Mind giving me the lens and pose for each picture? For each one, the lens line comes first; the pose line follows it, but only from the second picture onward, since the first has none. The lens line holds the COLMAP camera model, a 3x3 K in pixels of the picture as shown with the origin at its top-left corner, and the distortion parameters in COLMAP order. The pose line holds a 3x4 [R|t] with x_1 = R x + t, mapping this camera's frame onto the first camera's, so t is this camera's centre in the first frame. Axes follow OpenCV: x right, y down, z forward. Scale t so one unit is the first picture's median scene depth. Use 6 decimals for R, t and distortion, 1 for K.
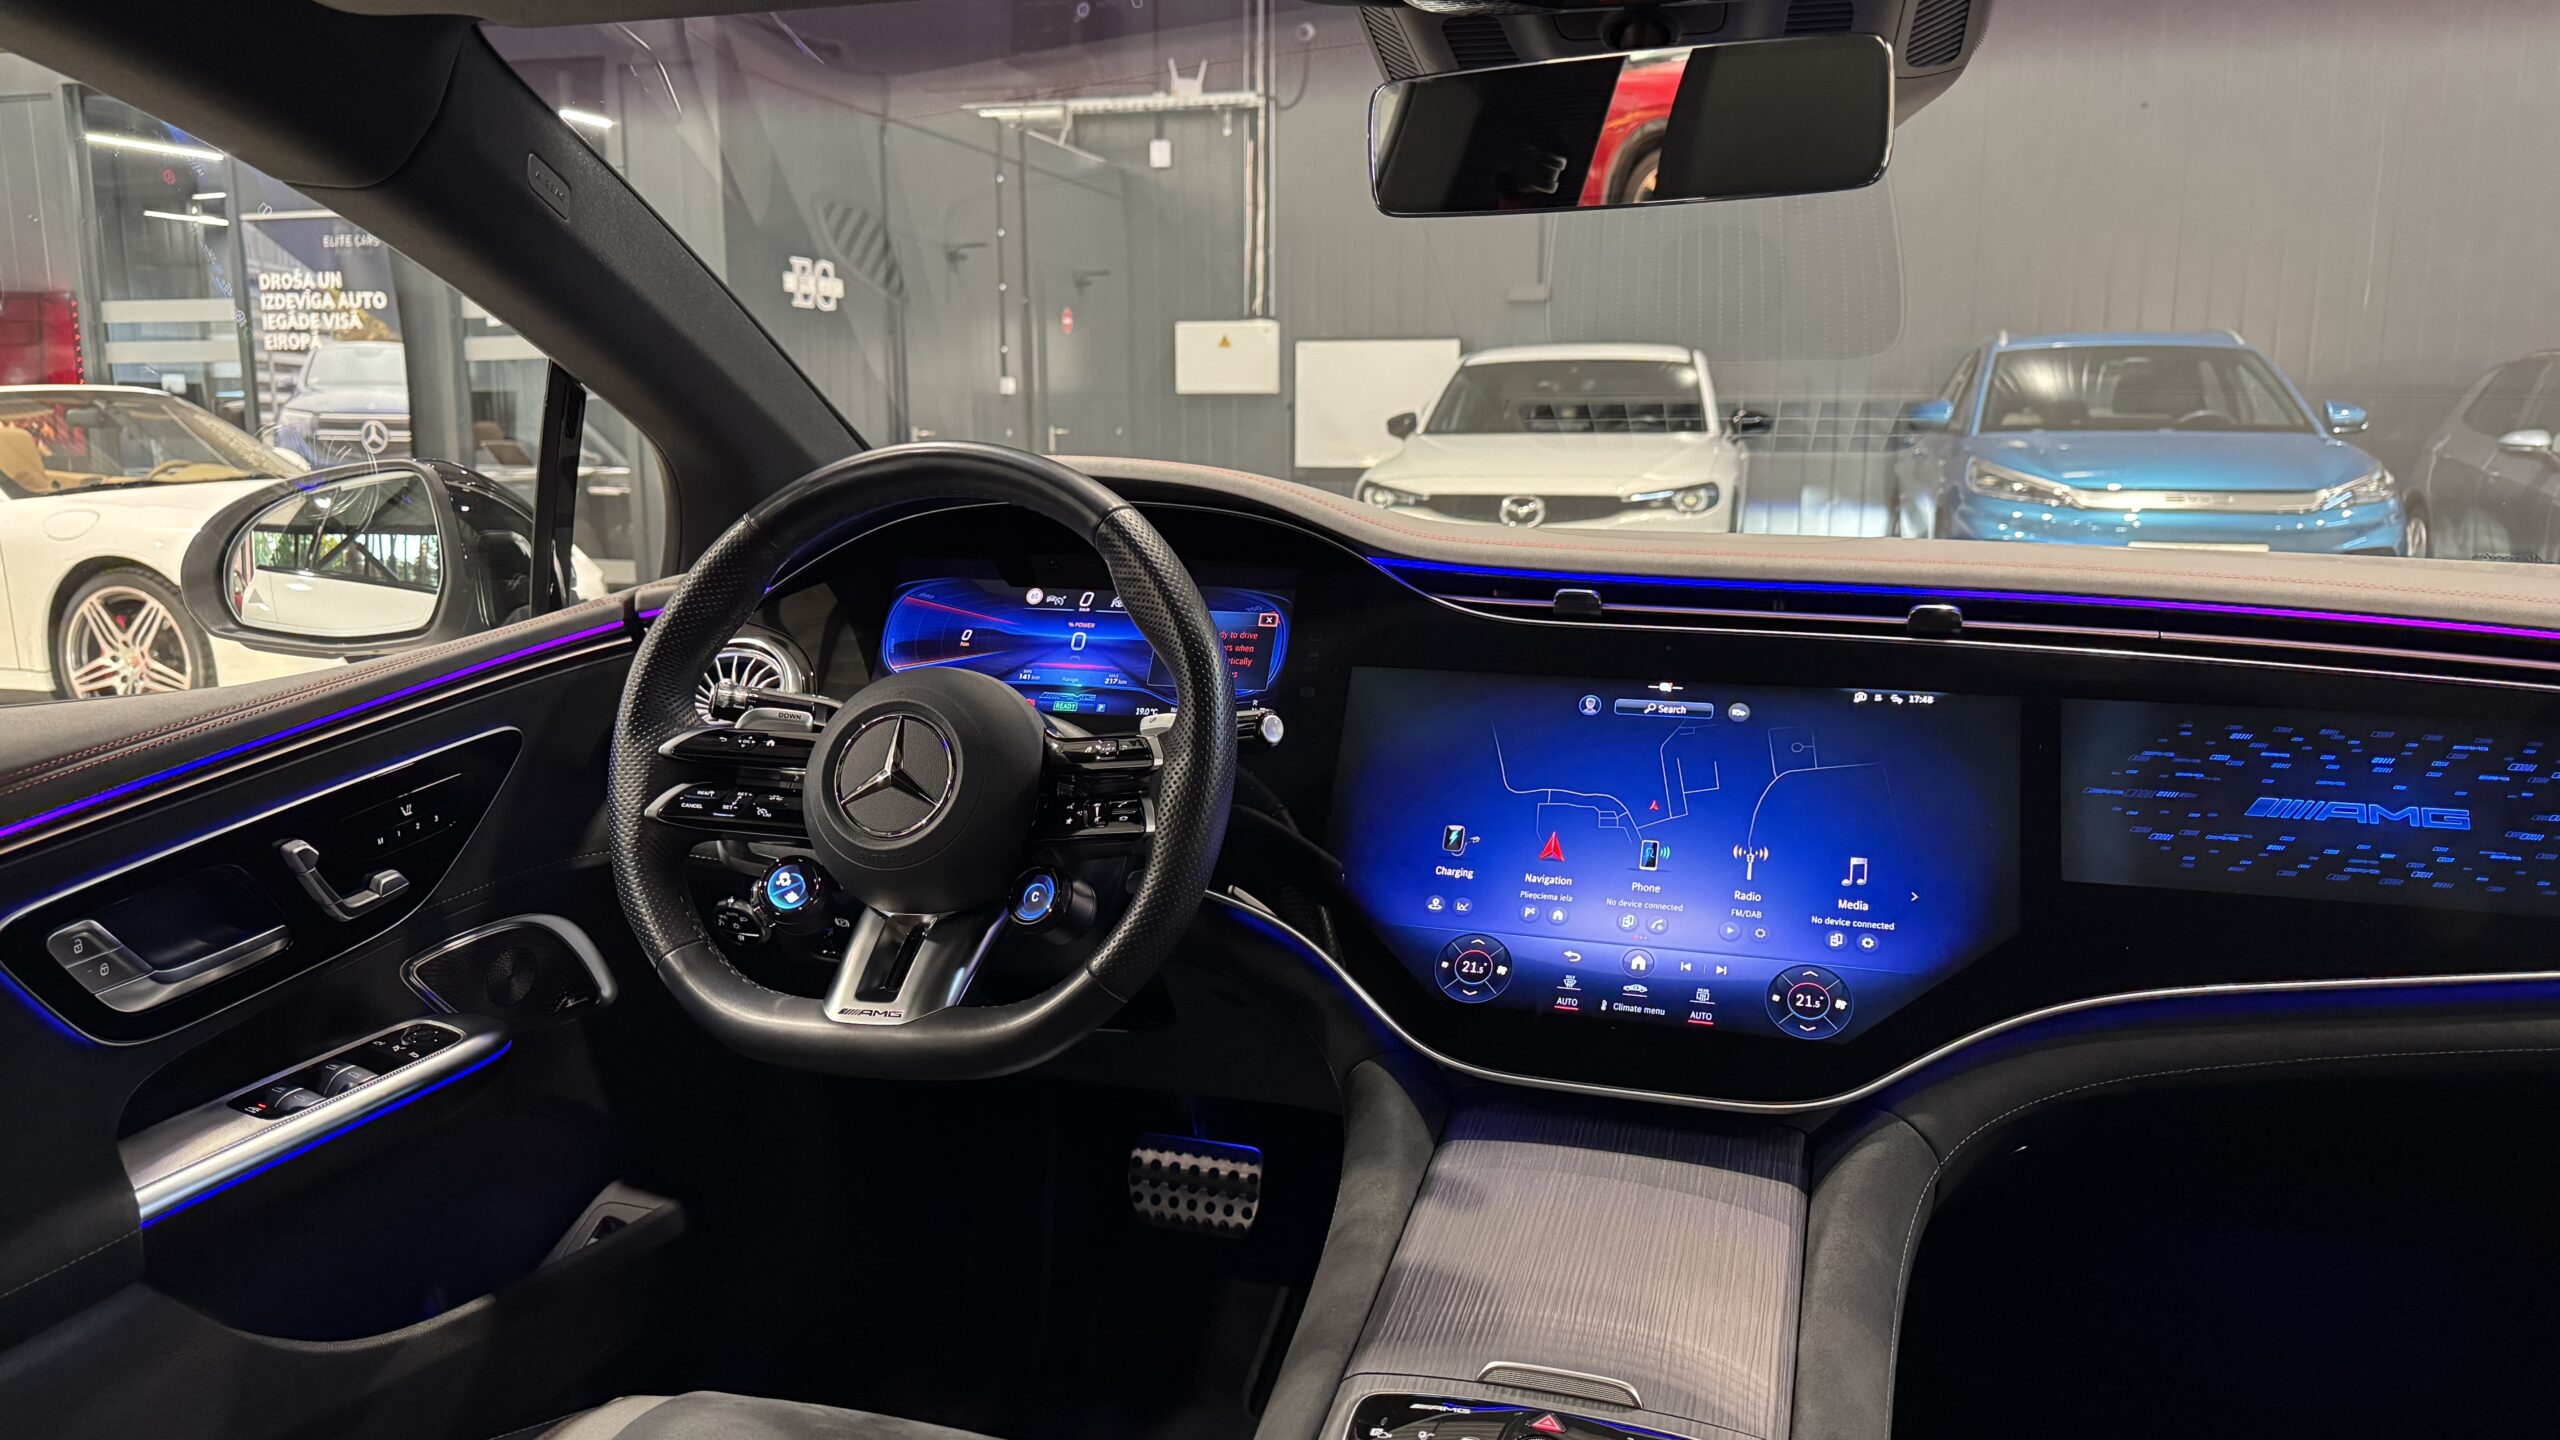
lens RADIAL K [[1817.5, 0, 1274.7], [0, 1817.5, 729.6], [0, 0, 1]] dist [0.075276, -0.098383]
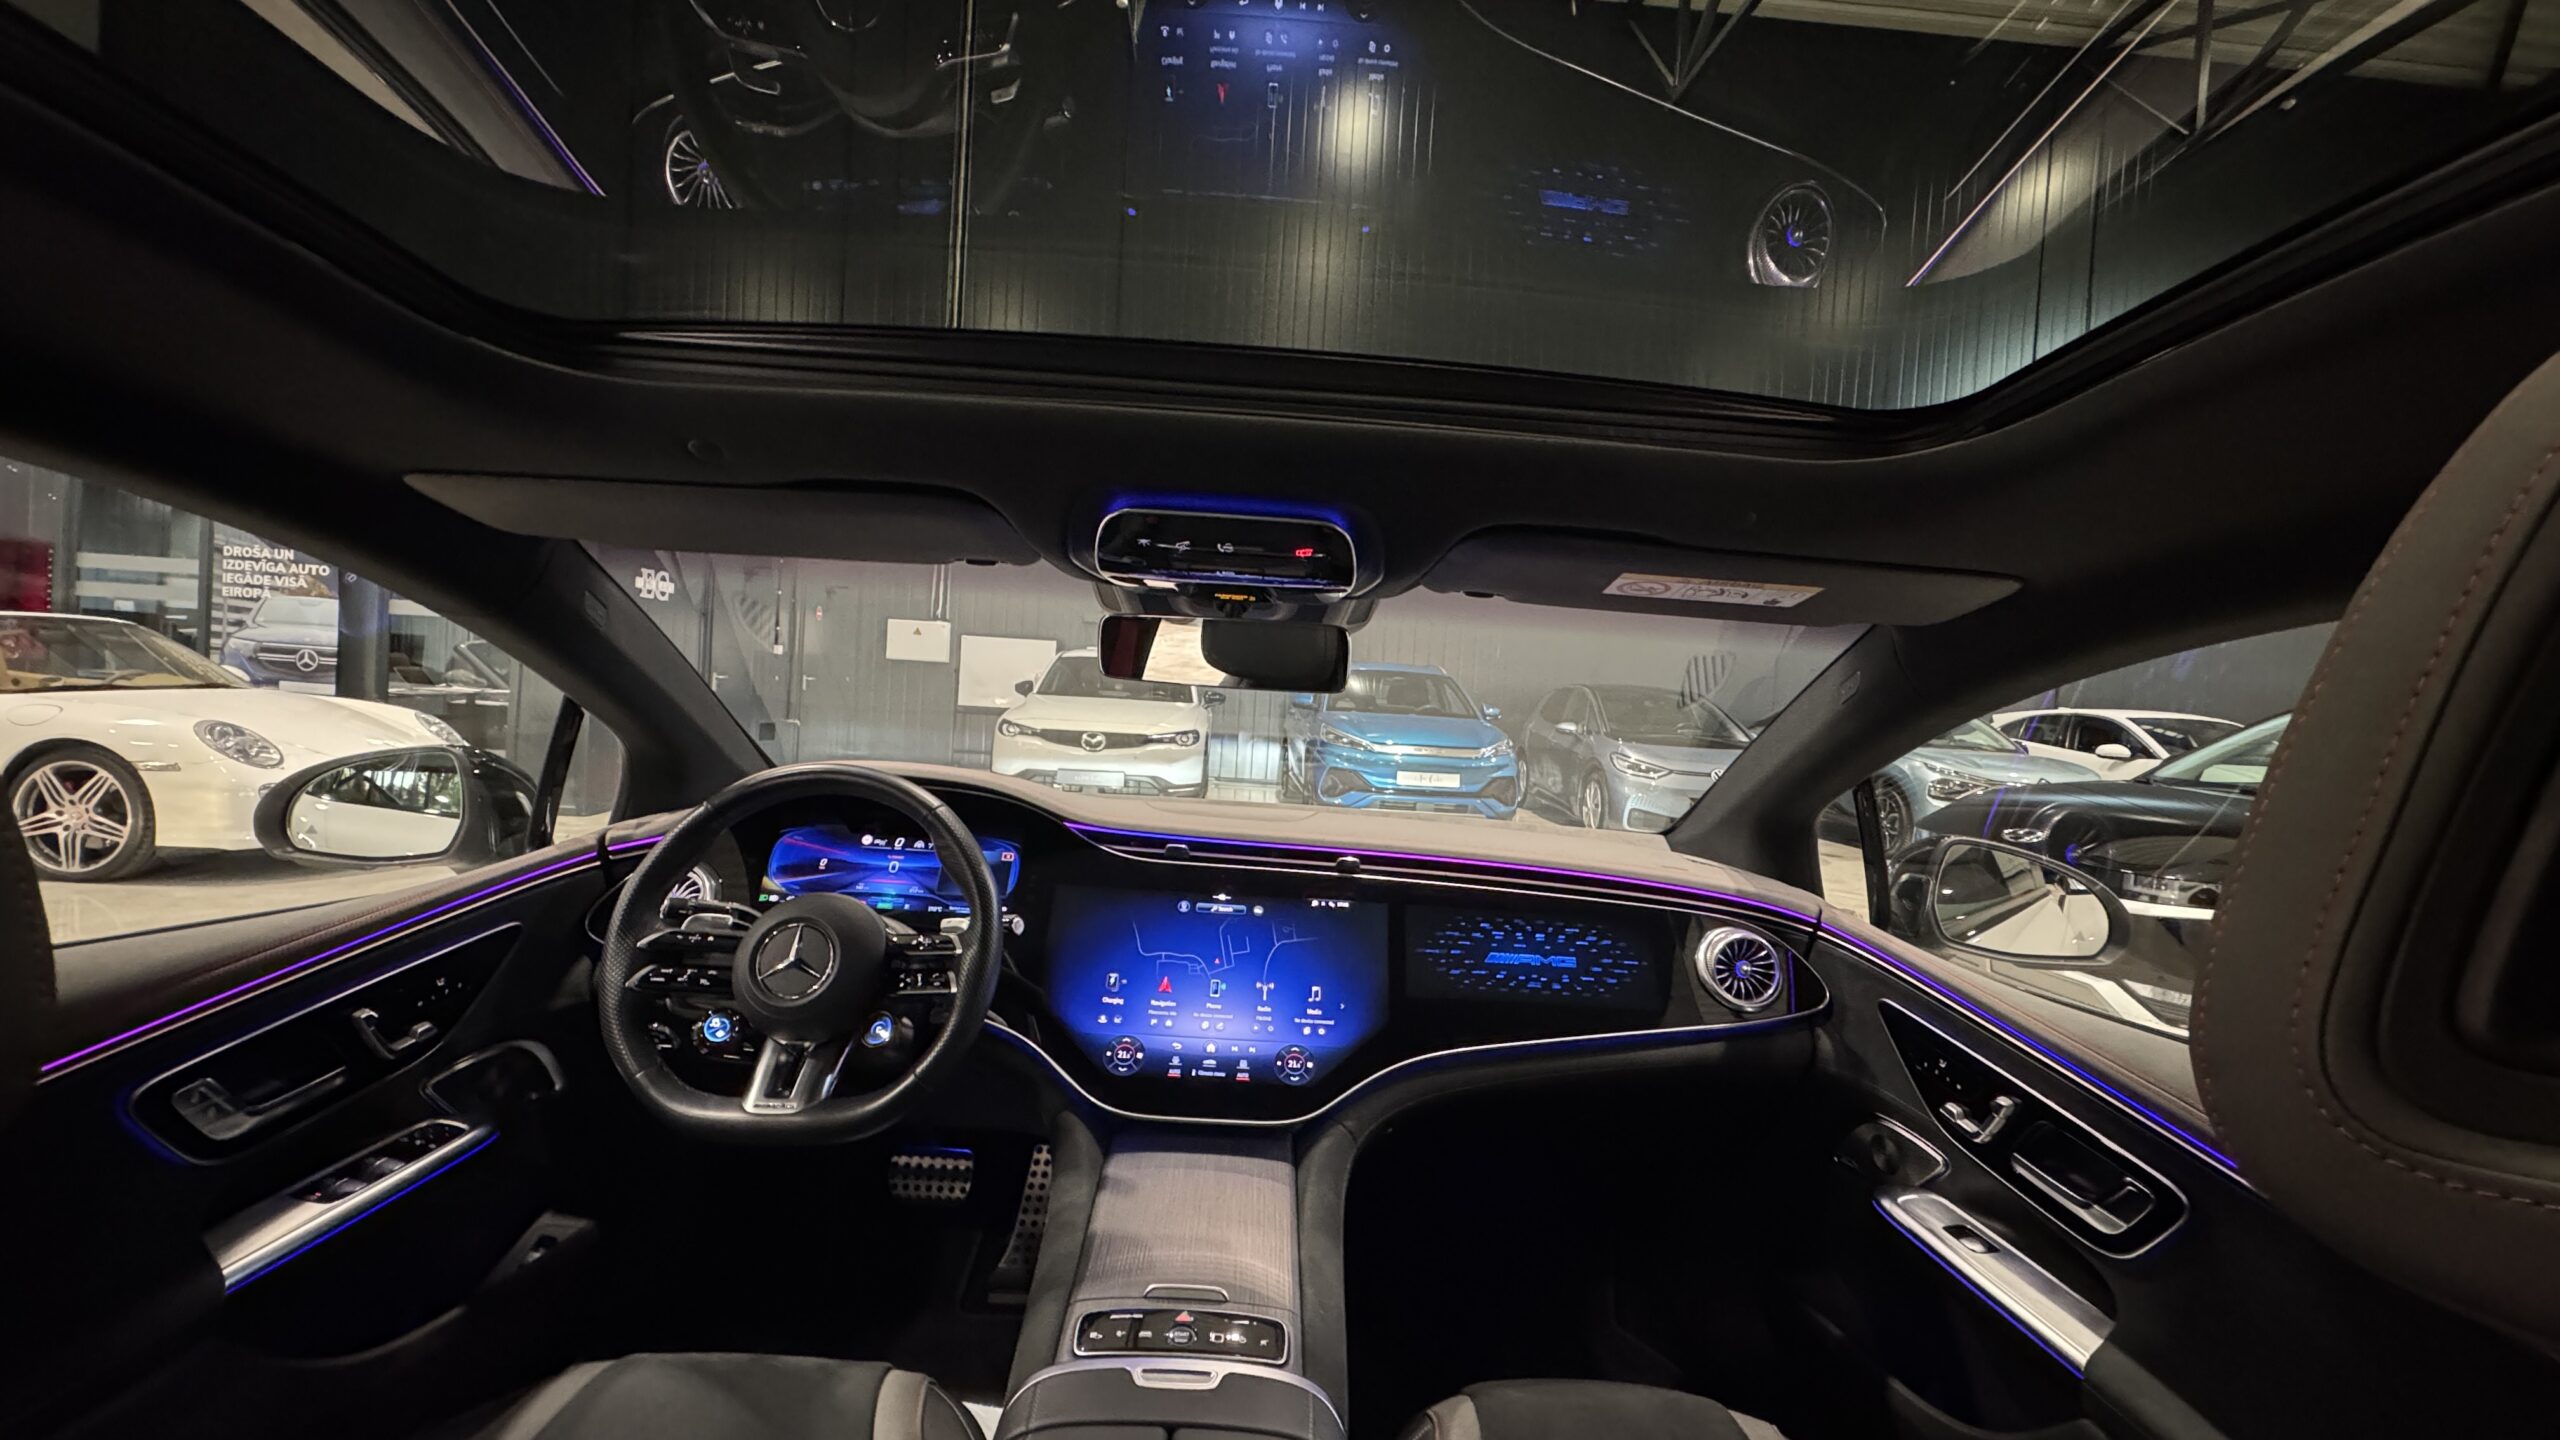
lens RADIAL K [[1026.8, 0, 1274.5], [0, 1026.8, 716.4], [0, 0, 1]] dist [-0.002127, 0.001048]
pose [[0.948817, 0.045830, 0.312483, -0.084275], [-0.003807, 0.991003, -0.133786, -0.068254], [-0.315803, 0.125749, 0.940455, -0.076279]]
